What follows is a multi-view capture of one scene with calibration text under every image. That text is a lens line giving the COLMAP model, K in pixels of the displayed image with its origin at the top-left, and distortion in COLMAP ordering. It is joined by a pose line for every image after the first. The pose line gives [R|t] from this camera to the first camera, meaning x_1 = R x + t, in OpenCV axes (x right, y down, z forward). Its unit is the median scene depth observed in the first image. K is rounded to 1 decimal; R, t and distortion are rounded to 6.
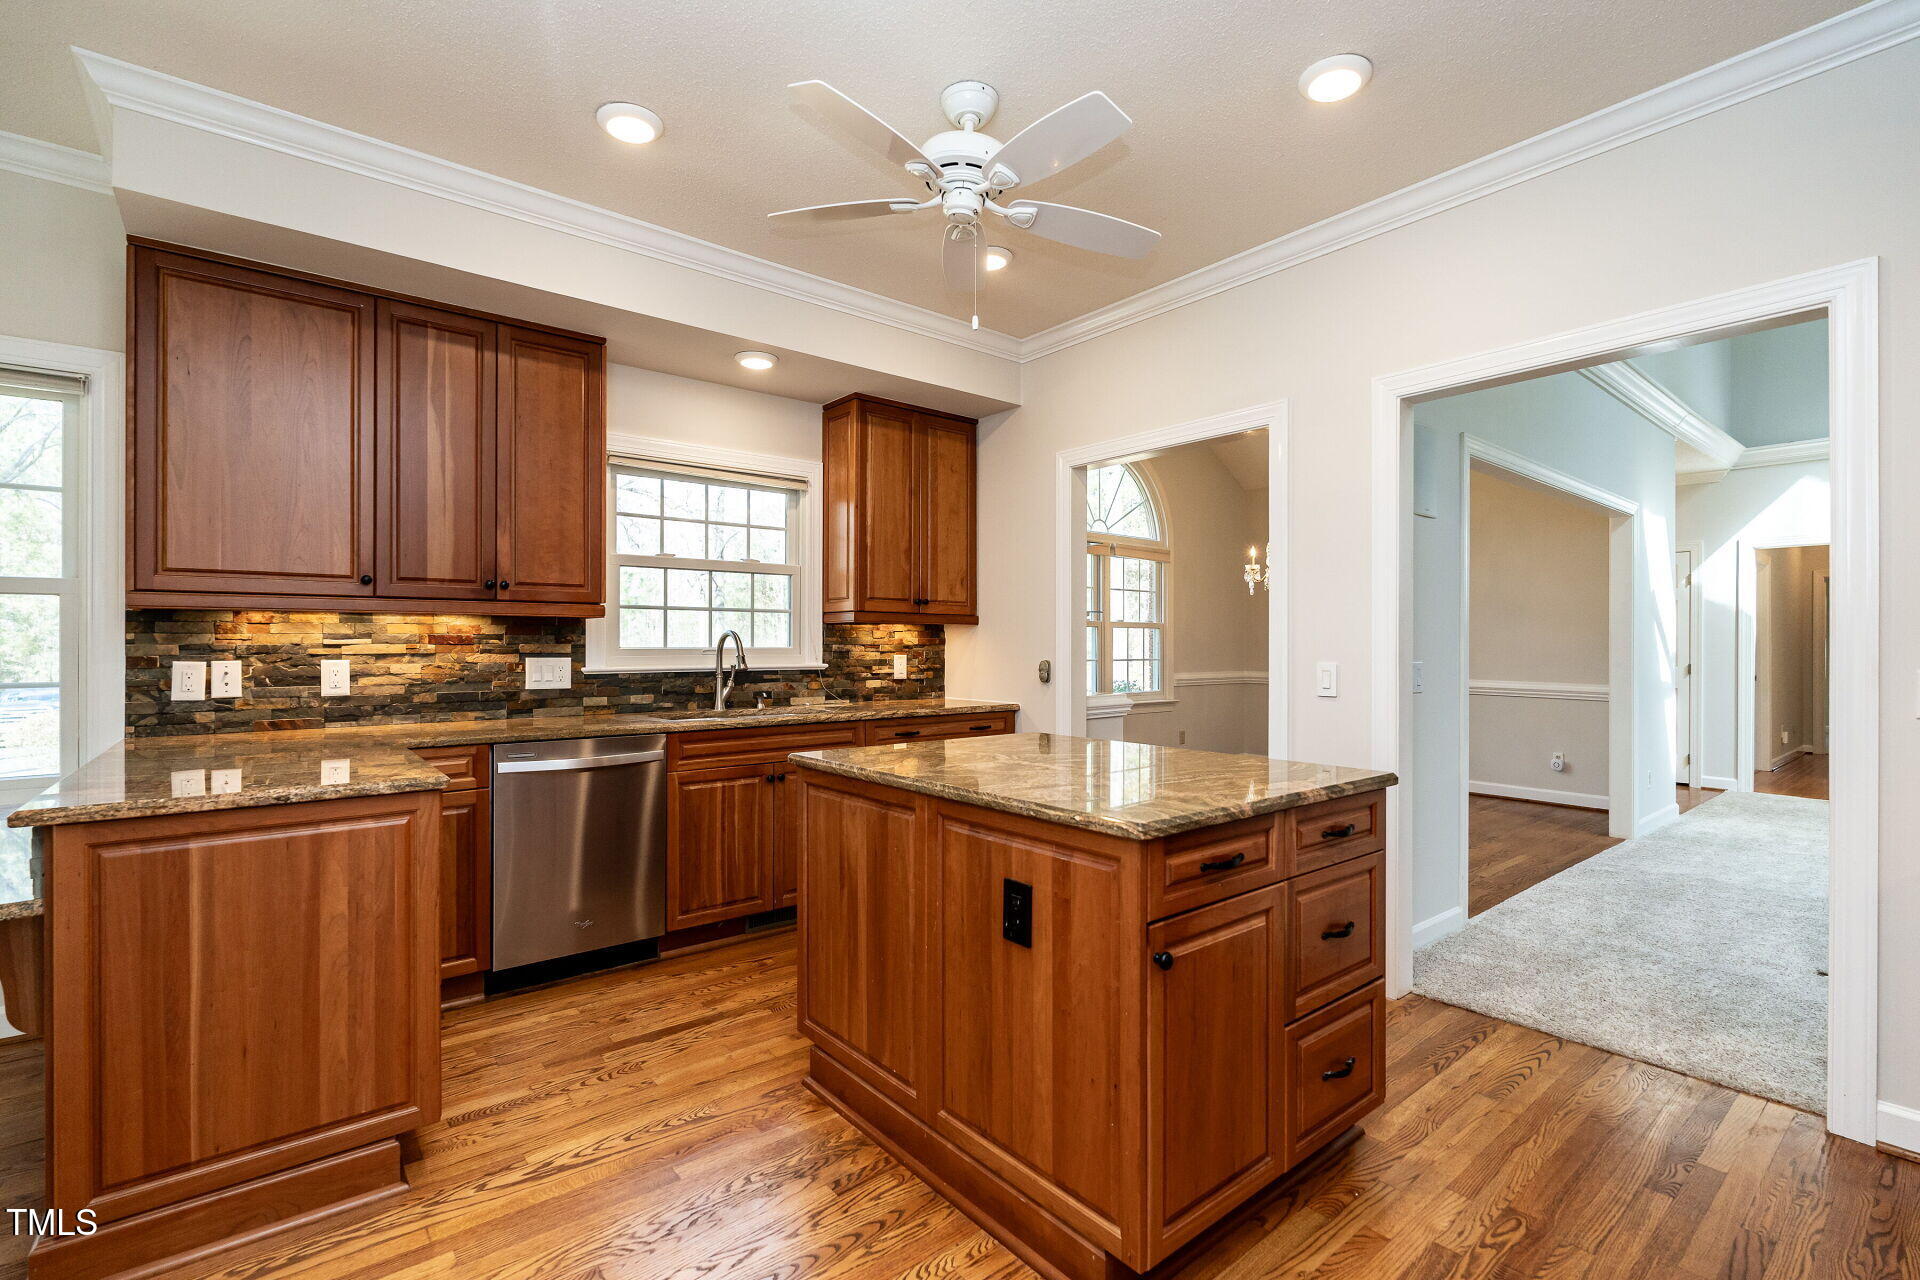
lens RADIAL K [[859.5, 0, 960.0], [0, 859.5, 640.0], [0, 0, 1]] dist [-0.003303, -0.000043]
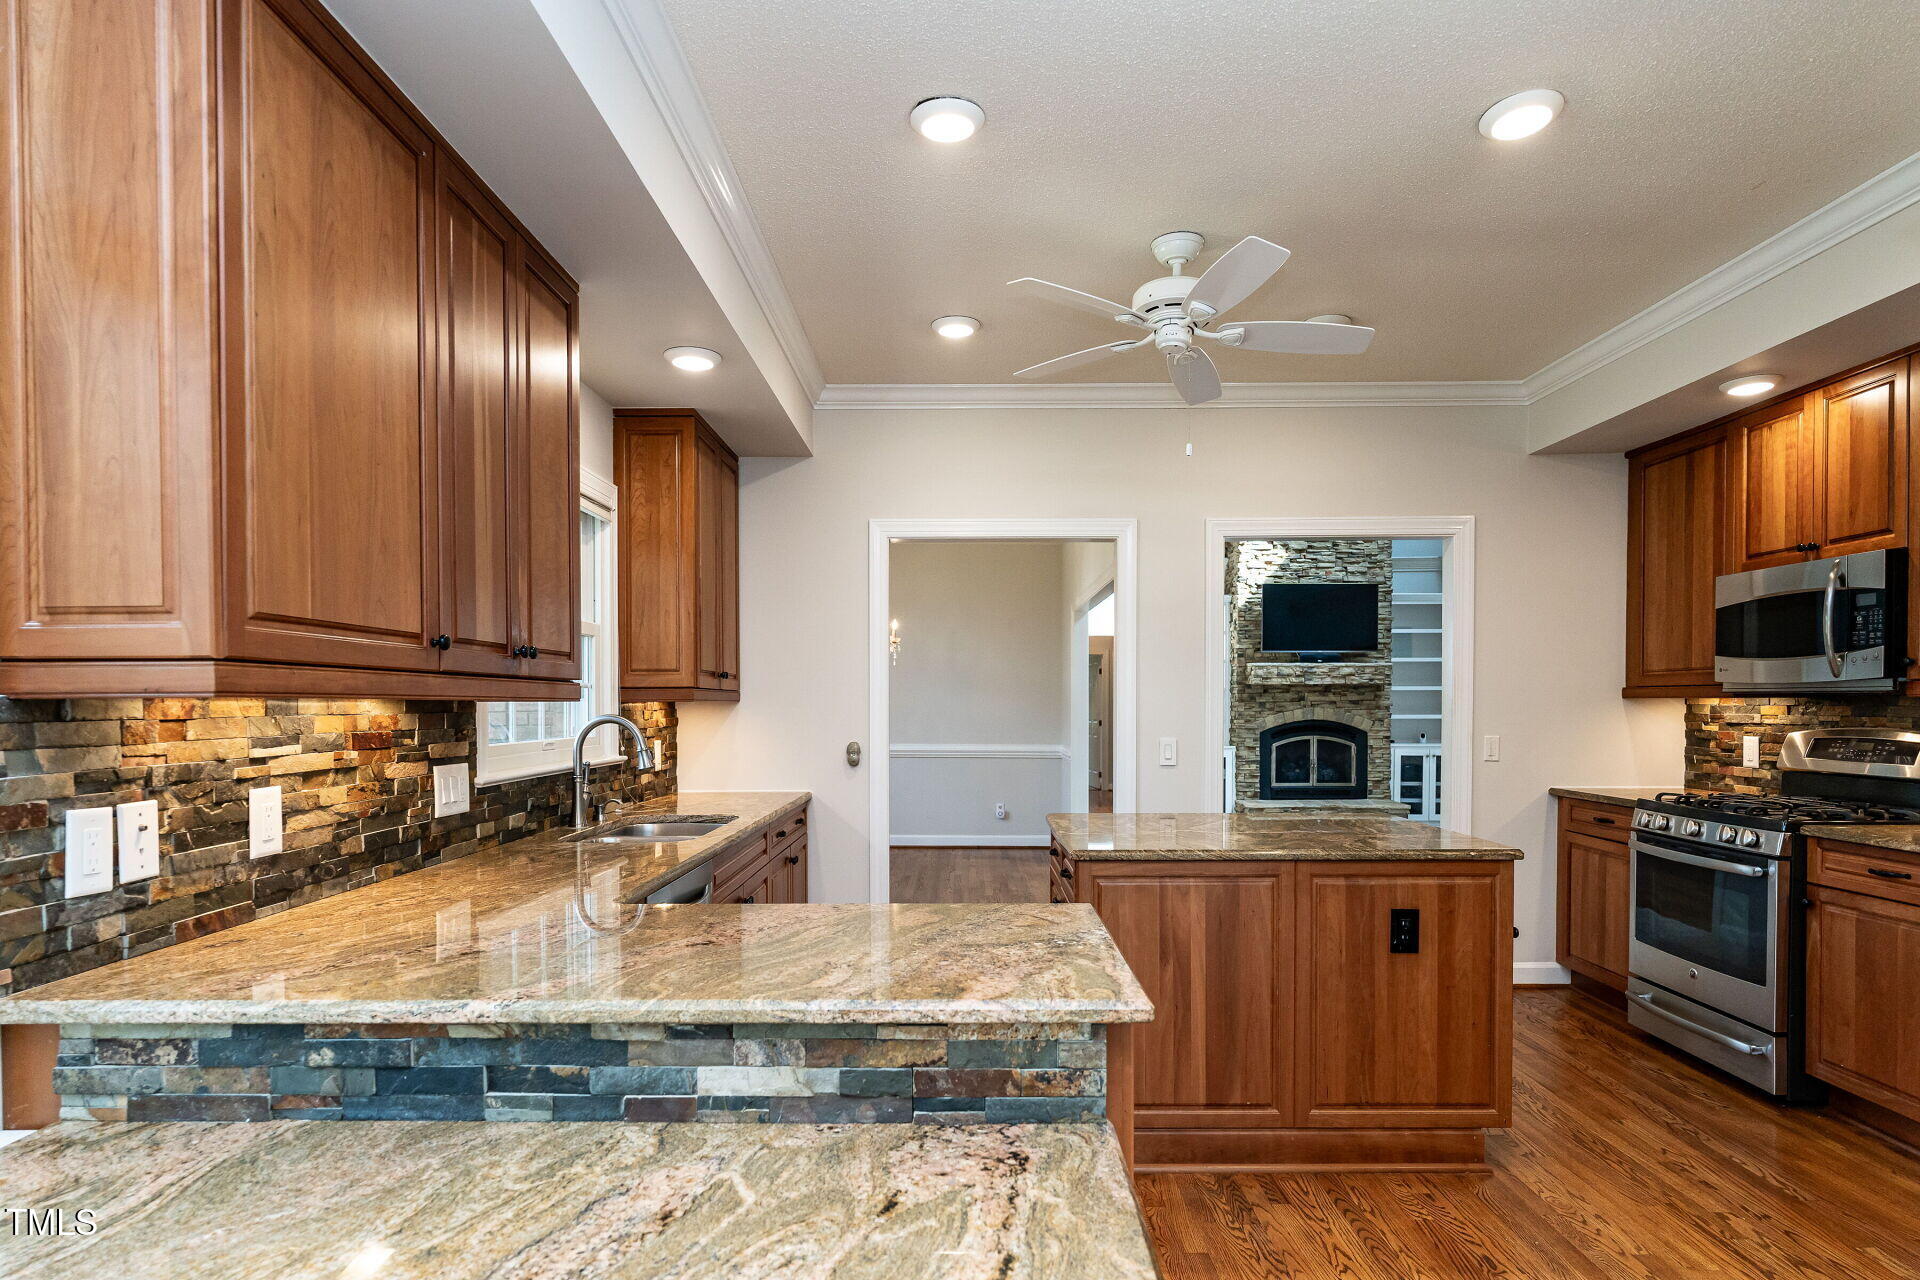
lens RADIAL K [[1049.1, 0, 957.6], [0, 1049.1, 717.1], [0, 0, 1]] dist [-0.003045, 0.000043]
pose [[0.639765, -0.012466, 0.768469, -0.848652], [-0.000953, 0.999855, 0.017012, -0.027514], [-0.768570, -0.011616, 0.639661, 0.239790]]
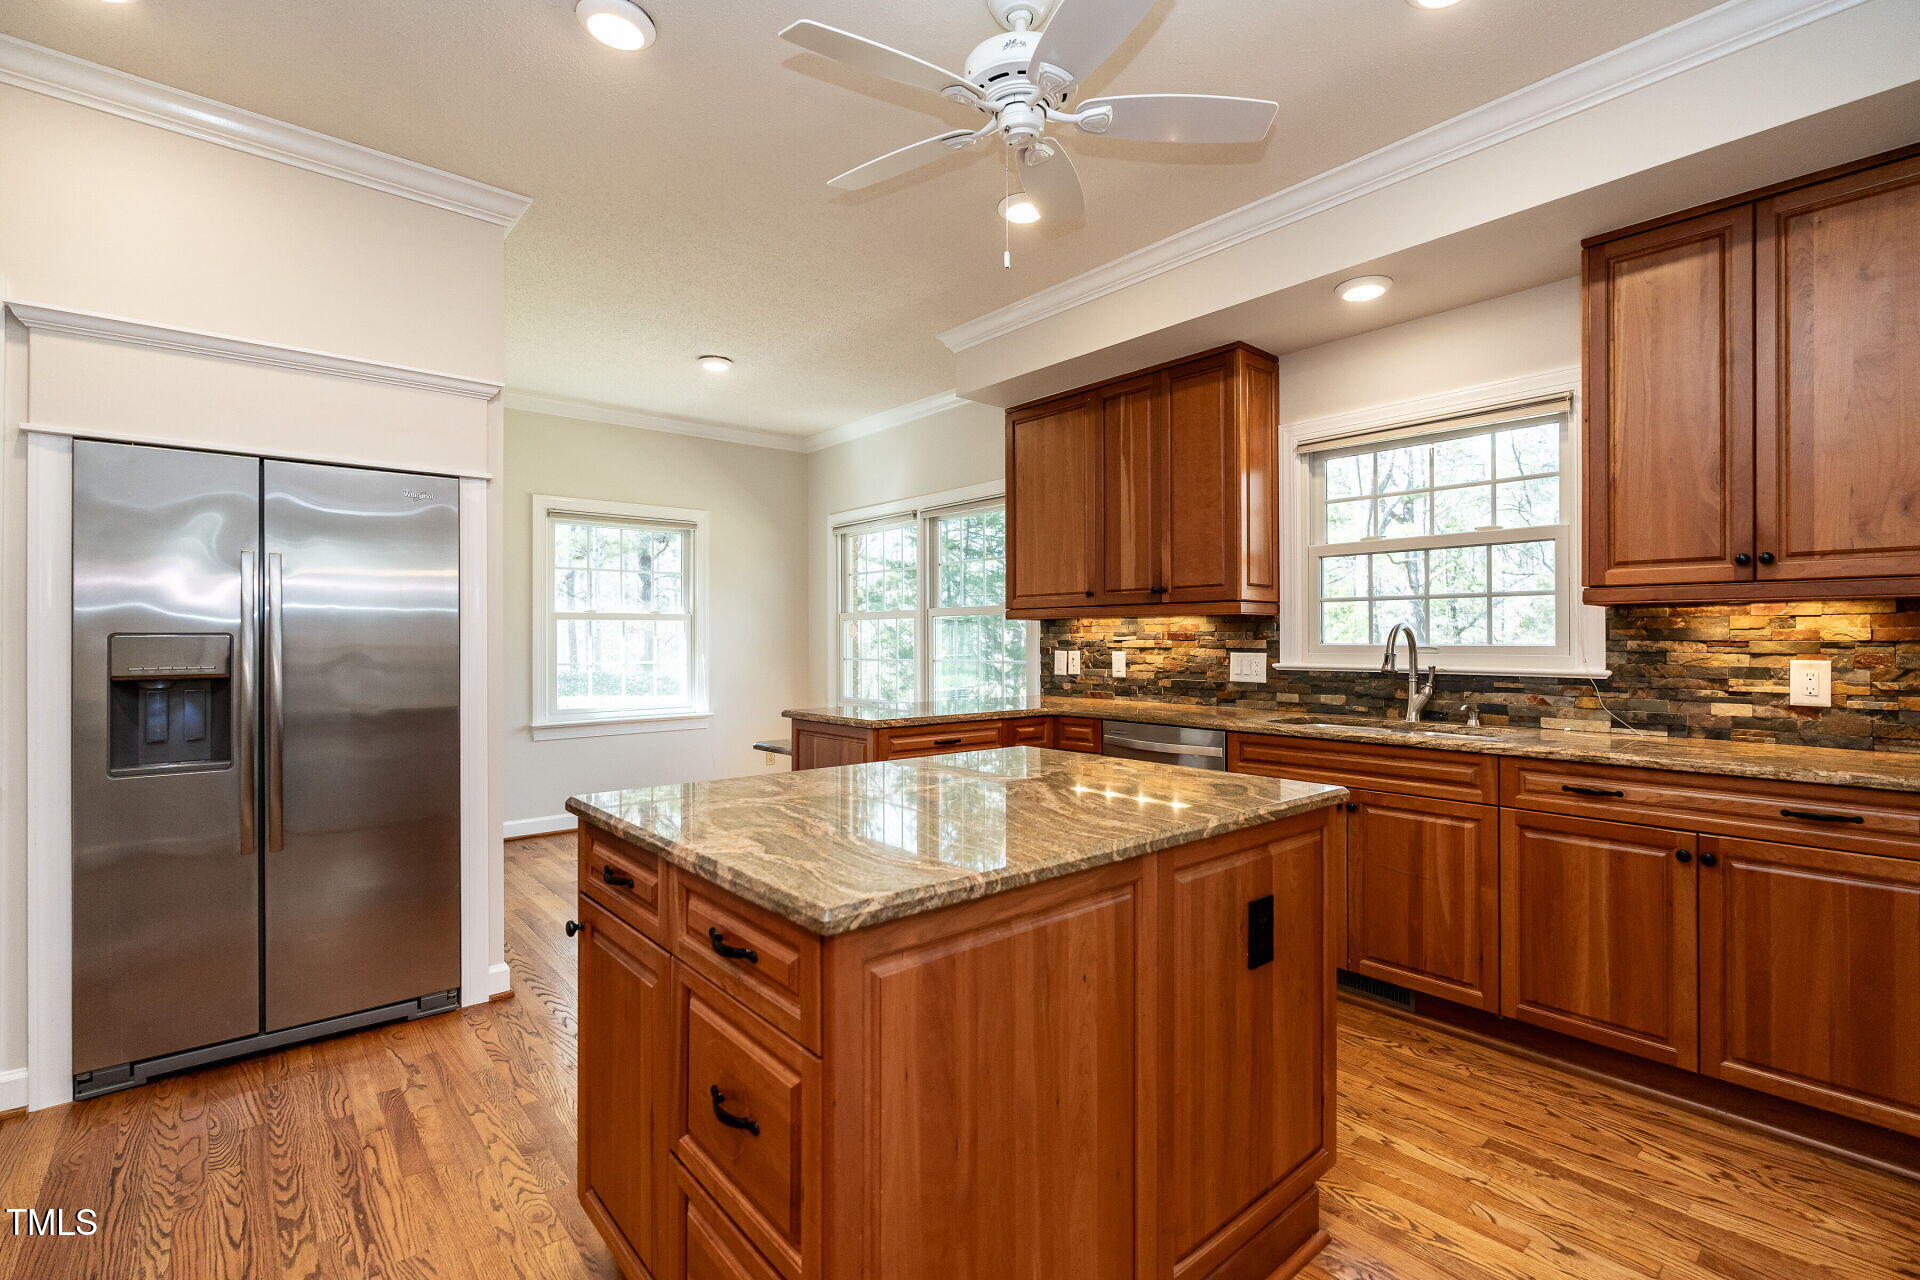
lens RADIAL K [[859.5, 0, 960.0], [0, 859.5, 640.0], [0, 0, 1]] dist [-0.003303, -0.000043]
pose [[0.029377, 0.002308, -0.999566, 0.589977], [0.008334, 0.999962, 0.002553, -0.000954], [0.999534, -0.008406, 0.029357, 0.627690]]
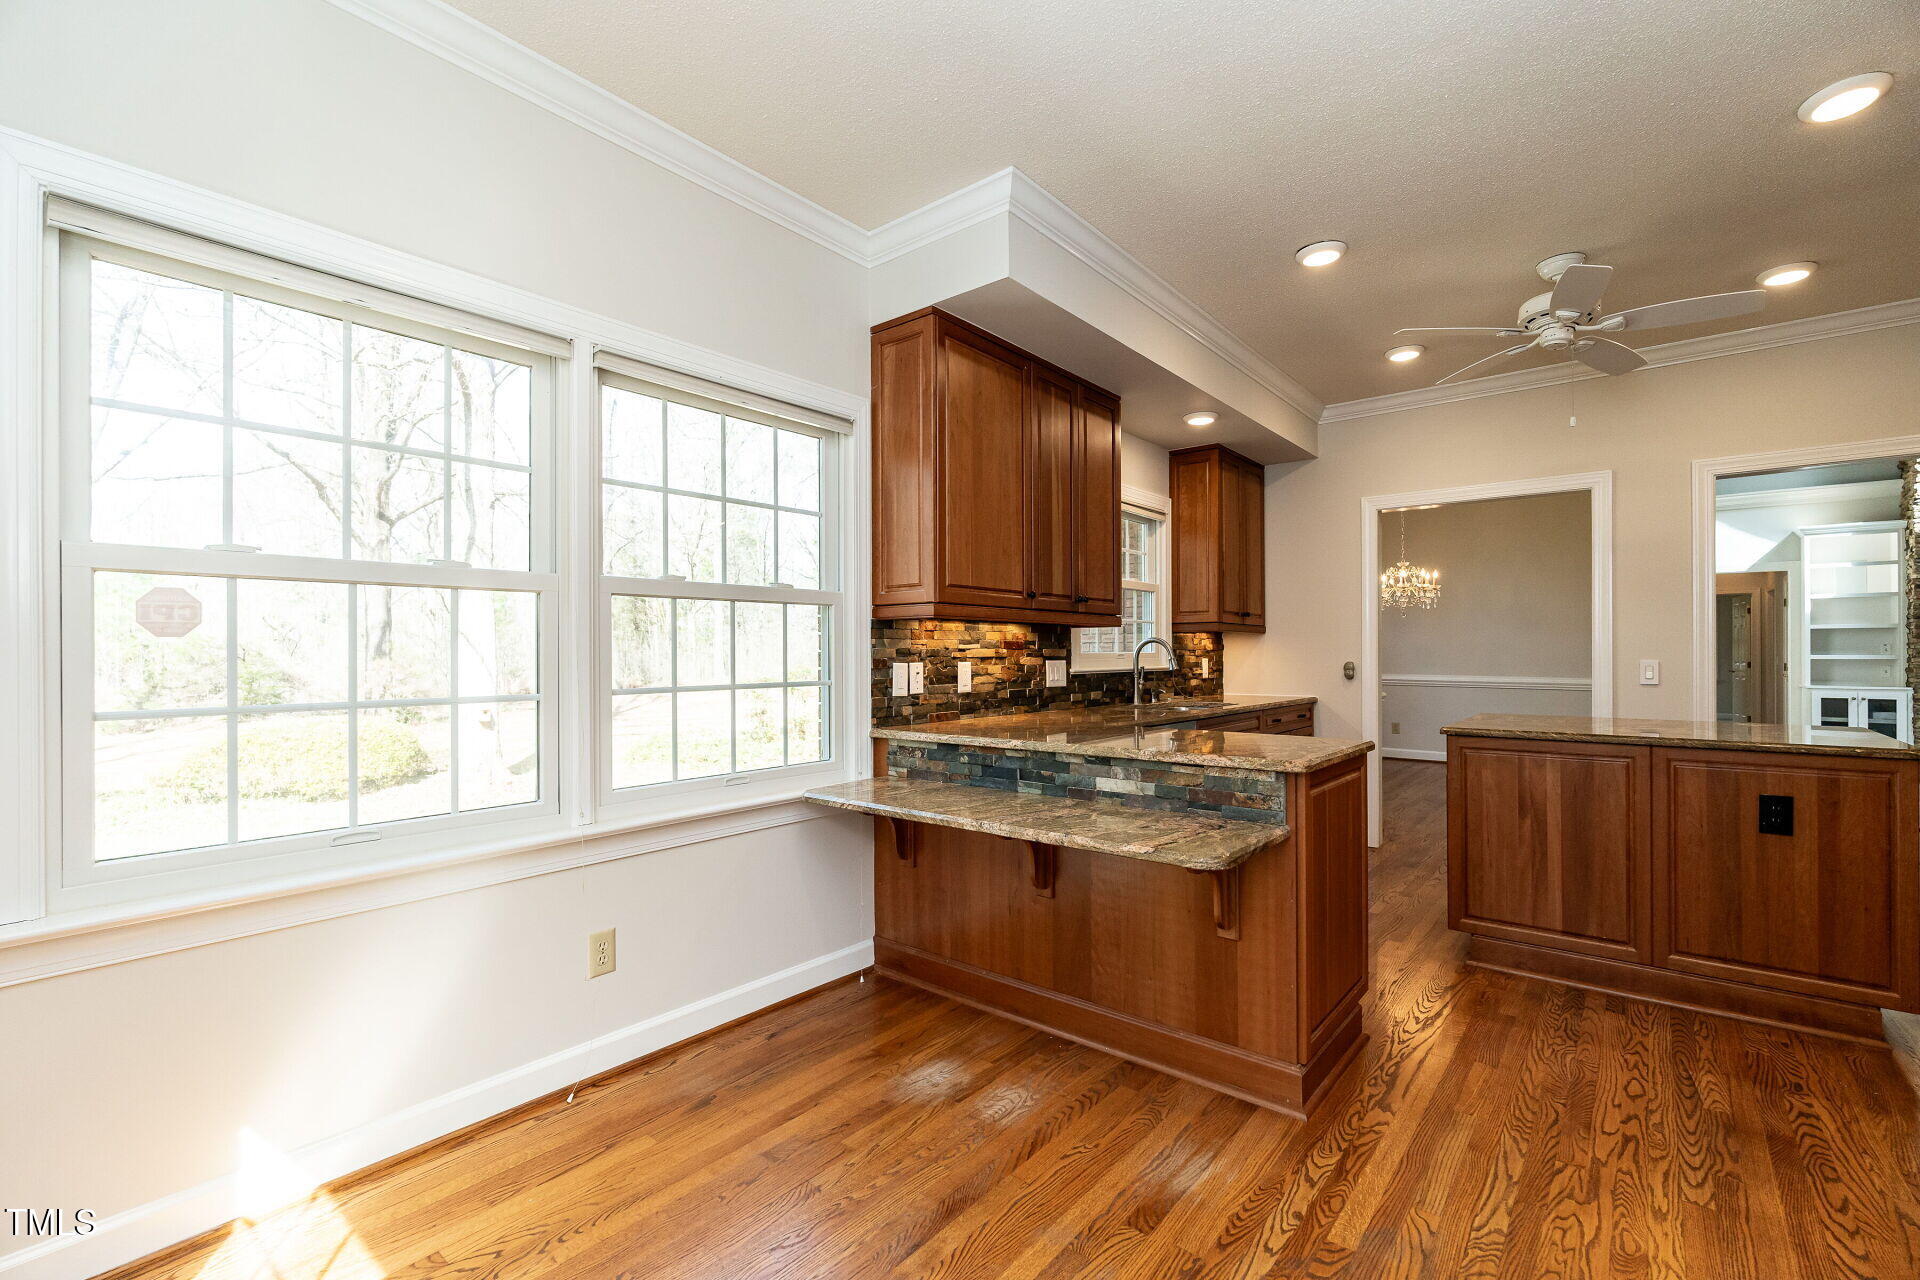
lens RADIAL K [[837.6, 0, 949.6], [0, 837.6, 646.8], [0, 0, 1]] dist [-0.000699, -0.000019]
pose [[0.982617, -0.001267, 0.185640, -0.861402], [0.001861, 0.999994, -0.003024, 0.005257], [-0.185635, 0.003317, 0.982613, -0.116917]]
